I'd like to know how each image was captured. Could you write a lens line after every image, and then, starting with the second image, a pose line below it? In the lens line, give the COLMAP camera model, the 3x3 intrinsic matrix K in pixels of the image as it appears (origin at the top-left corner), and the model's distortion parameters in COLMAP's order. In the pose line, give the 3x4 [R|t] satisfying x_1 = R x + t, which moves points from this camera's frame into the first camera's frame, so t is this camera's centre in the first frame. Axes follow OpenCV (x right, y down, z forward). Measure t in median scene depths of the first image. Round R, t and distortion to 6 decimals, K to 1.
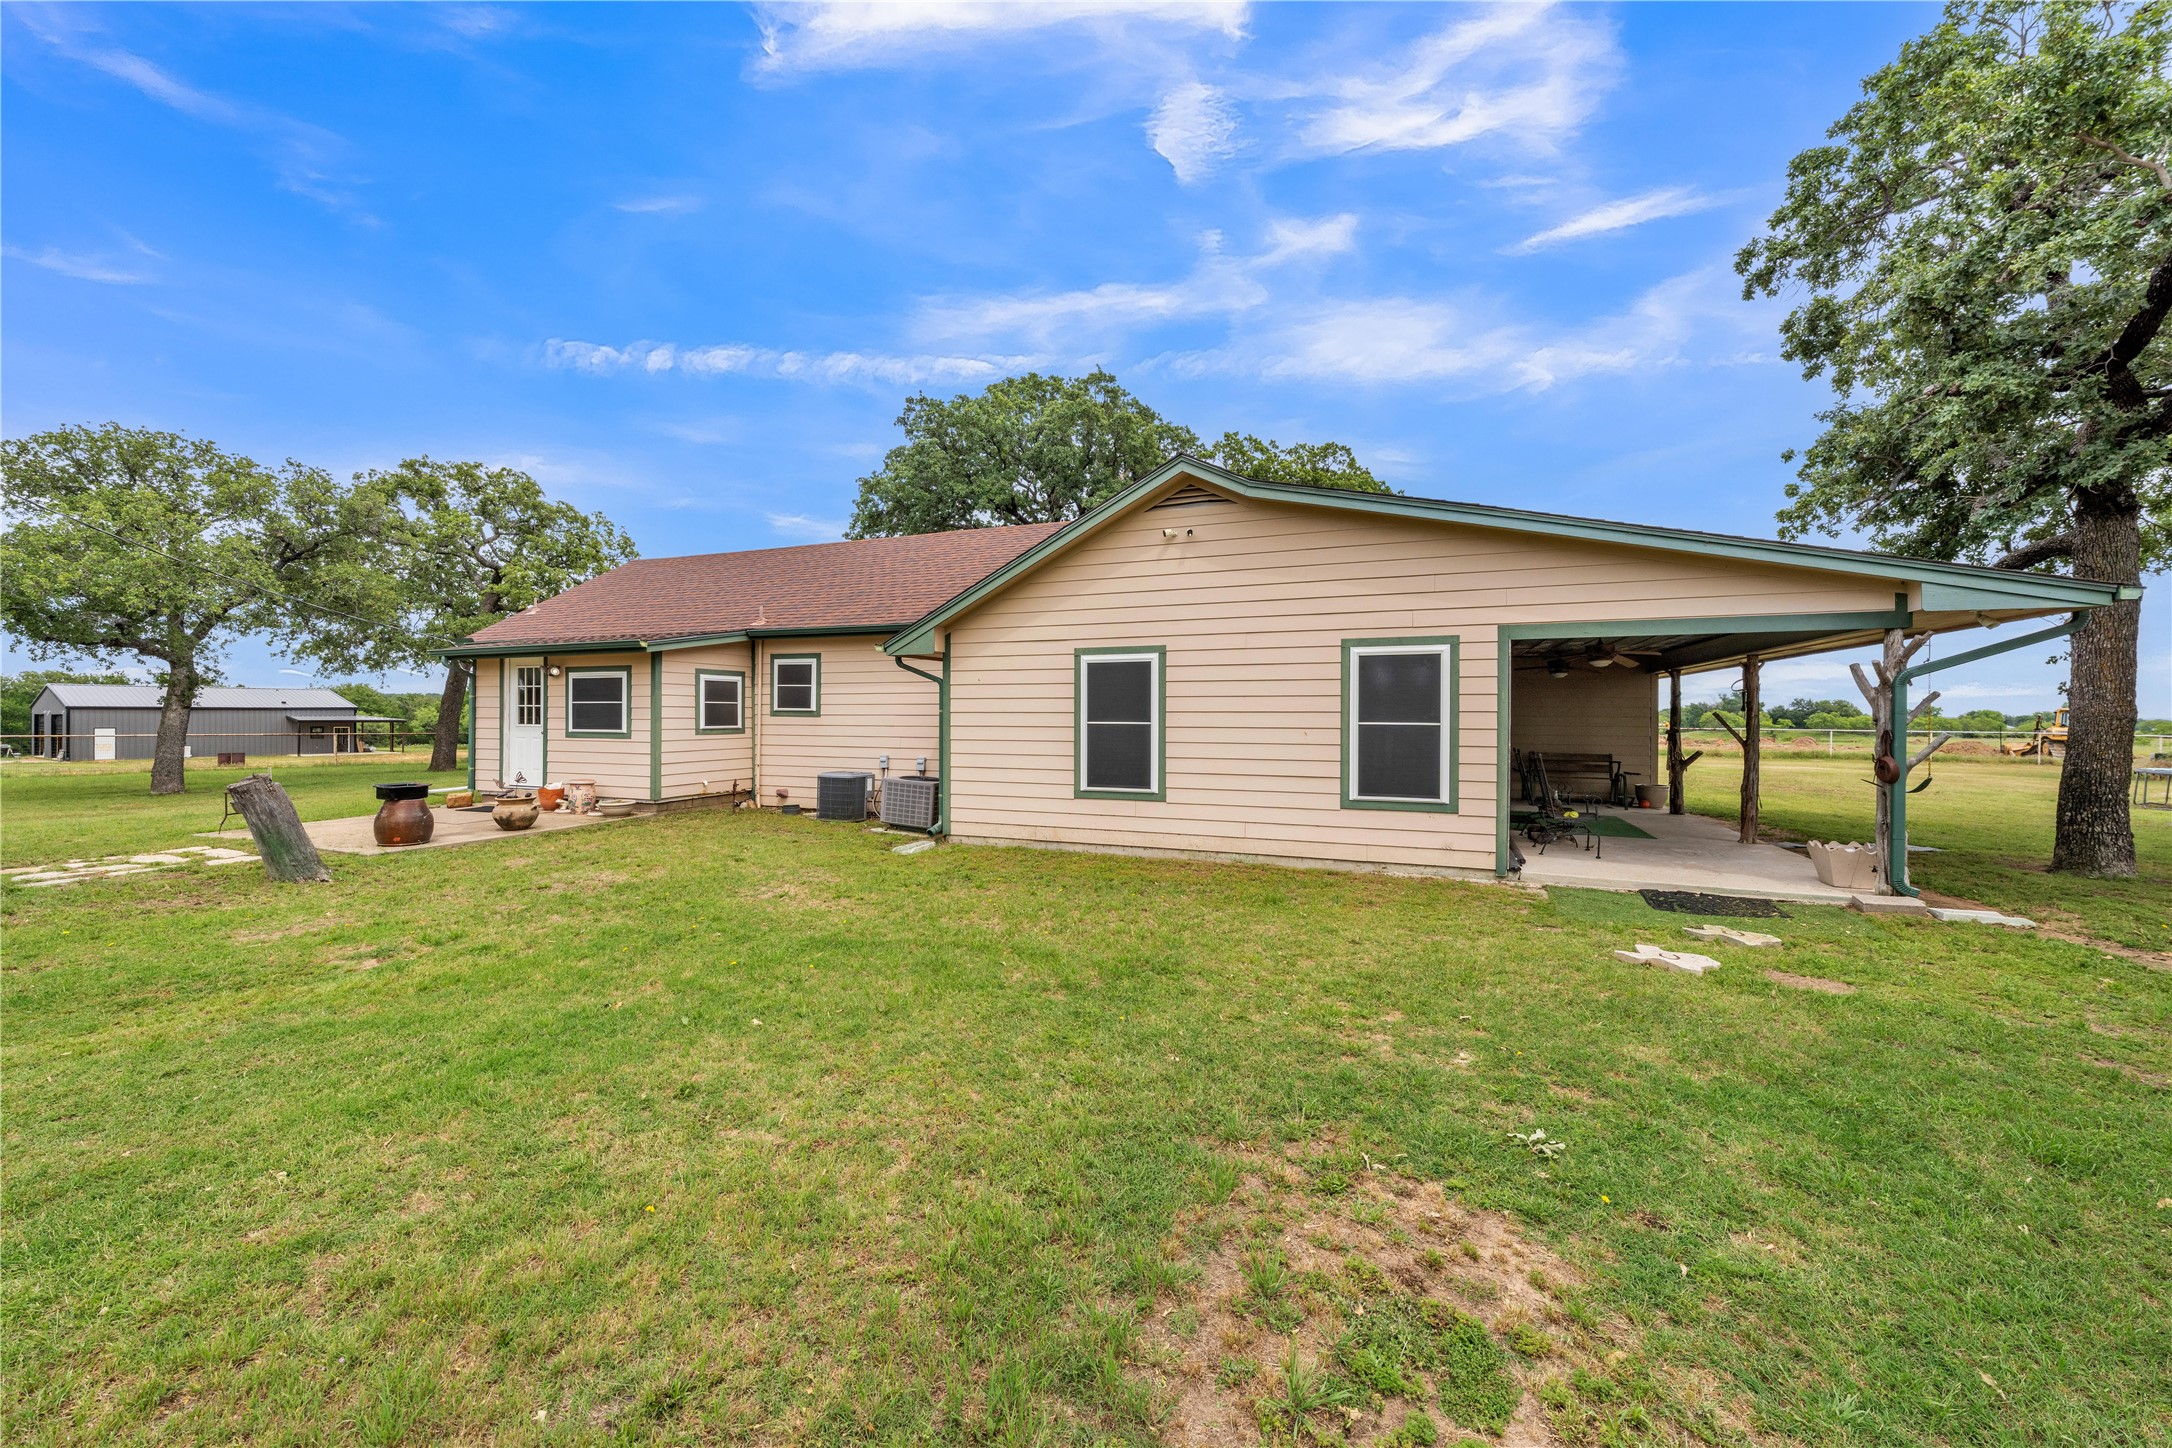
lens RADIAL K [[838.9, 0, 1086.3], [0, 838.9, 717.6], [0, 0, 1]] dist [0.005057, 0.000048]
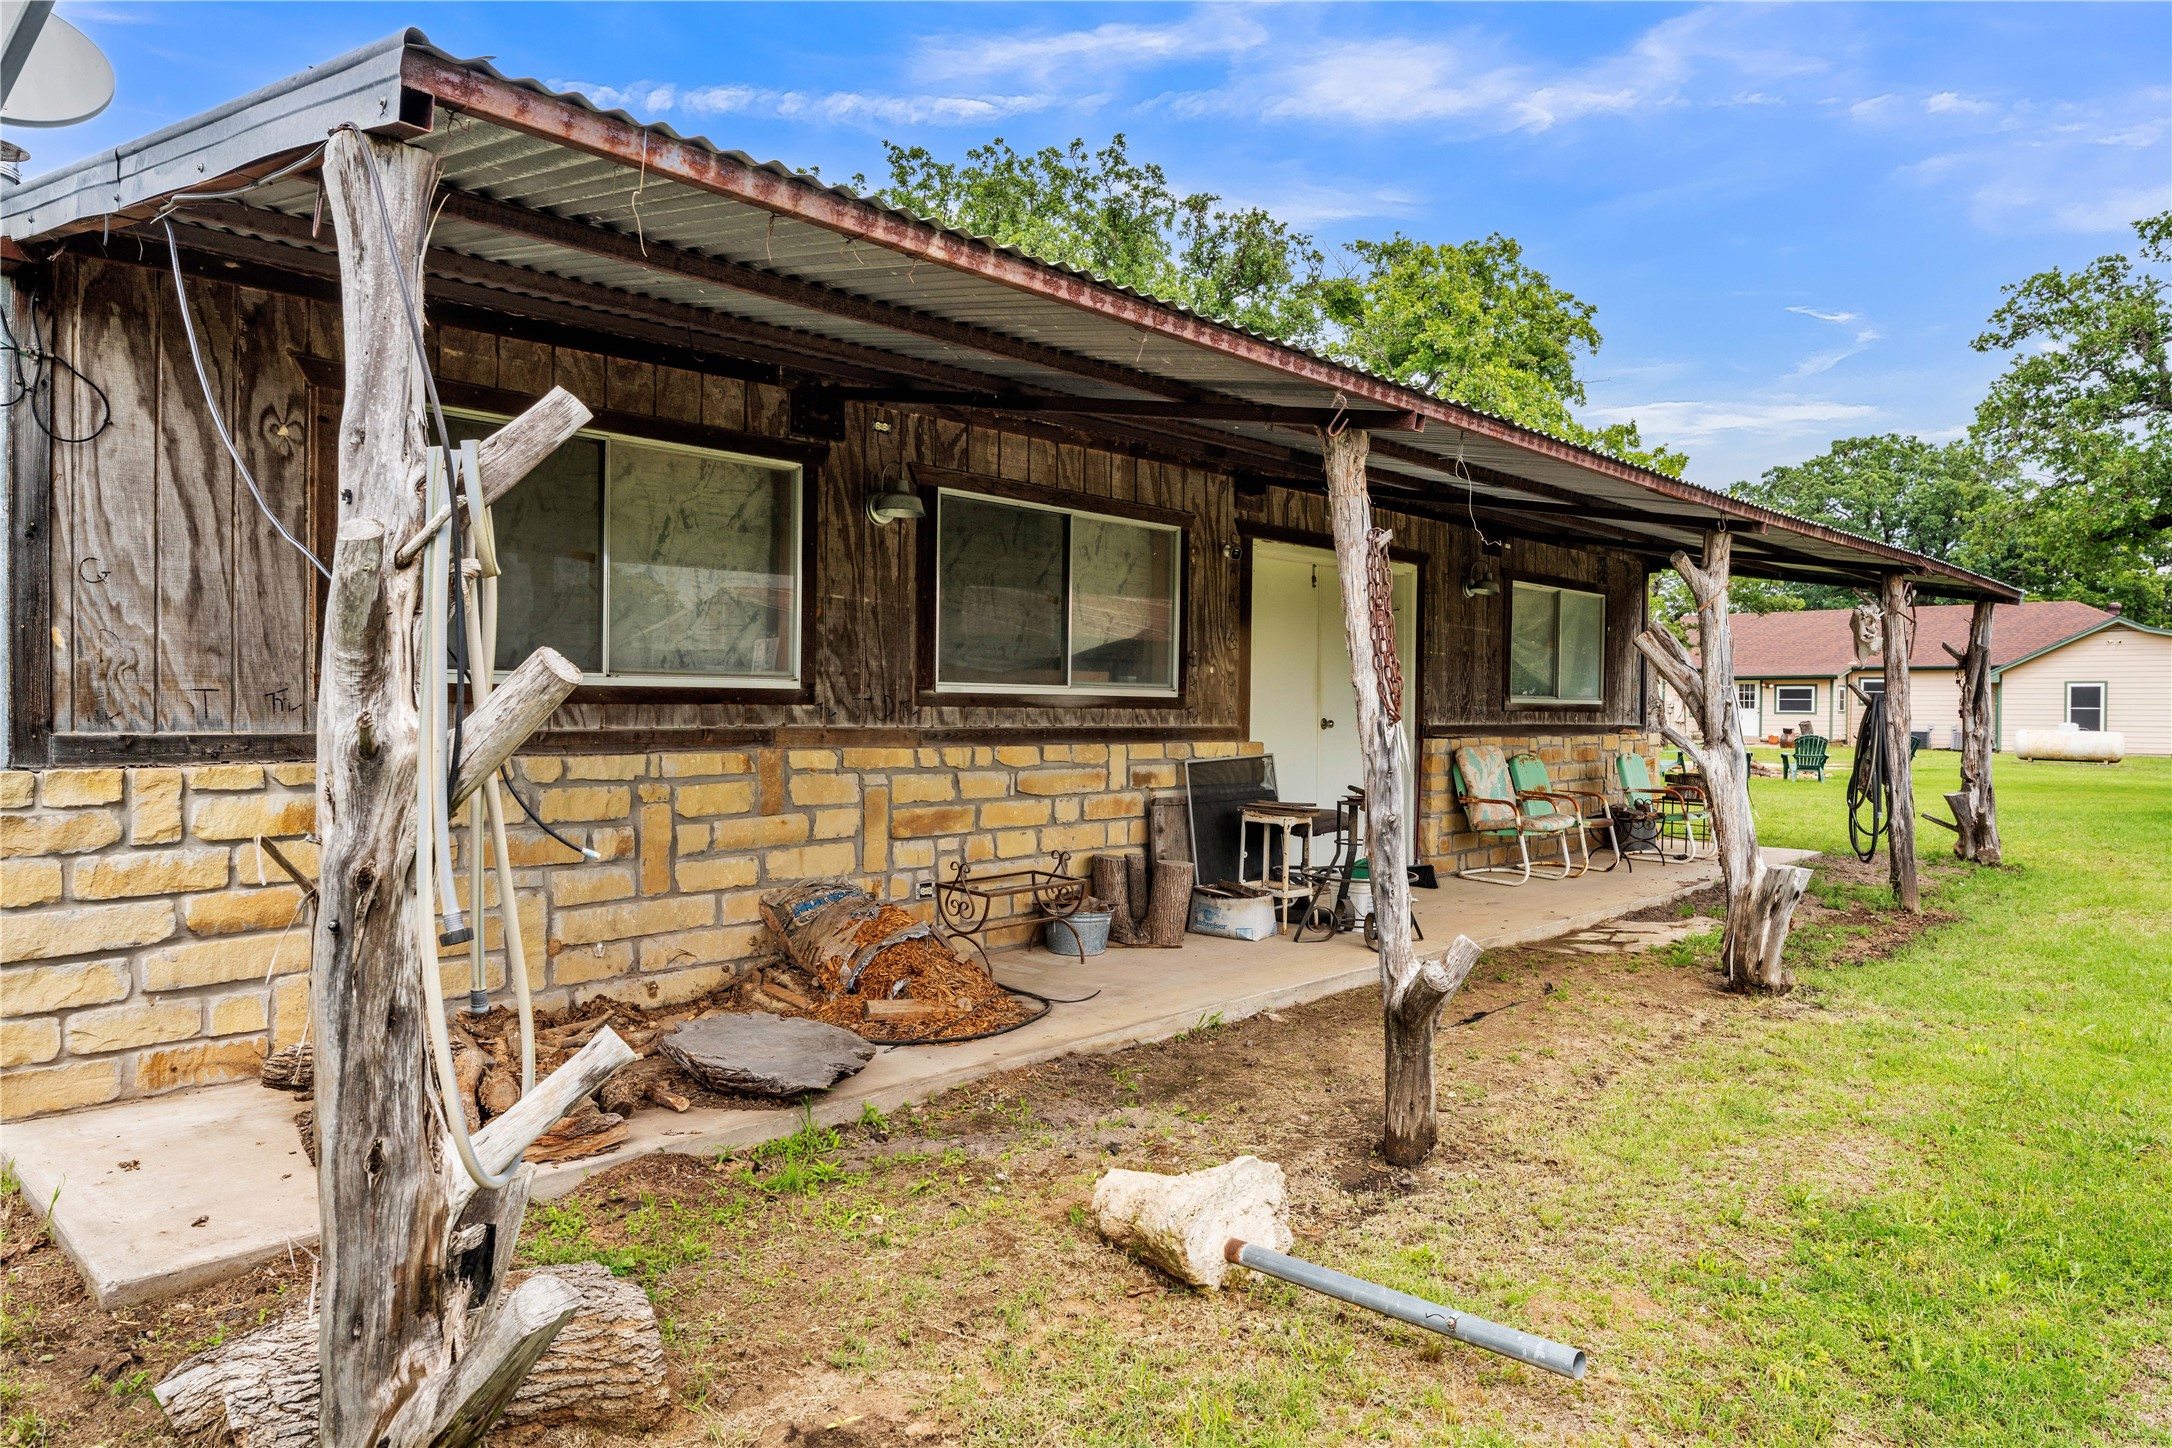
lens RADIAL K [[1370.2, 0, 1086.0], [0, 1370.2, 724.0], [0, 0, 1]] dist [0.000487, 0.000191]
pose [[0.932171, 0.007781, -0.361934, -1.542762], [-0.004115, 0.999932, 0.010898, 0.025427], [0.361994, -0.008669, 0.932140, -4.903957]]
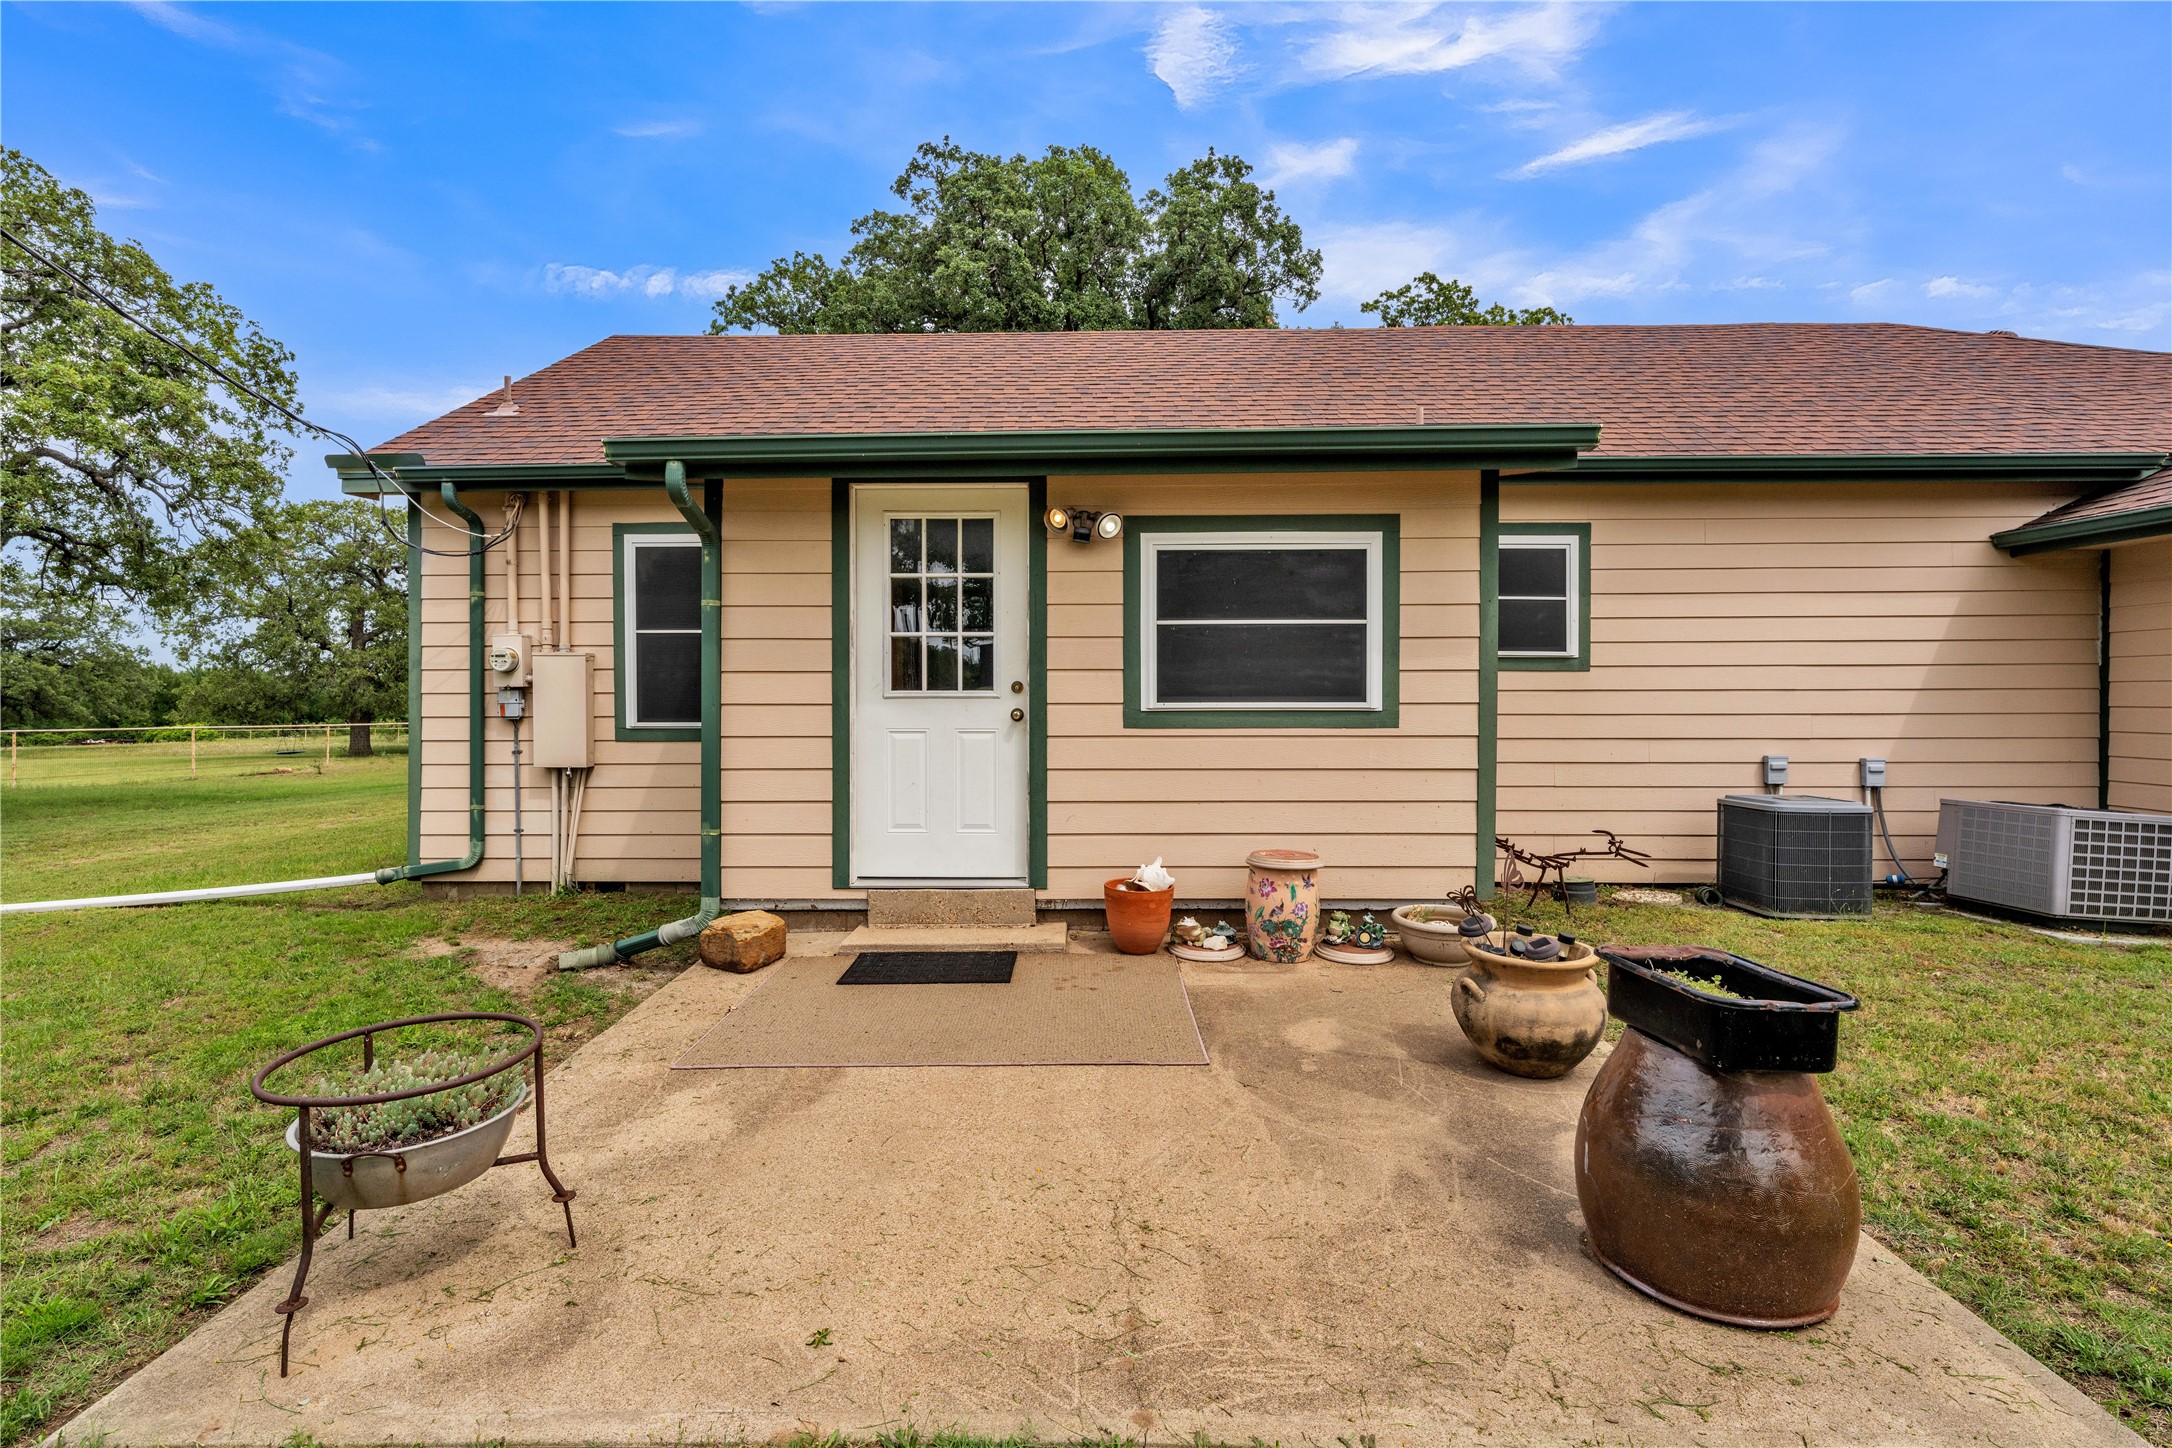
lens RADIAL K [[1009.8, 0, 1084.5], [0, 1009.8, 715.4], [0, 0, 1]] dist [0.002410, 0.000101]
pose [[0.933947, -0.012773, 0.357184, -1.172952], [0.007070, 0.999826, 0.017268, 0.017852], [-0.357342, -0.013602, 0.933874, 0.947455]]
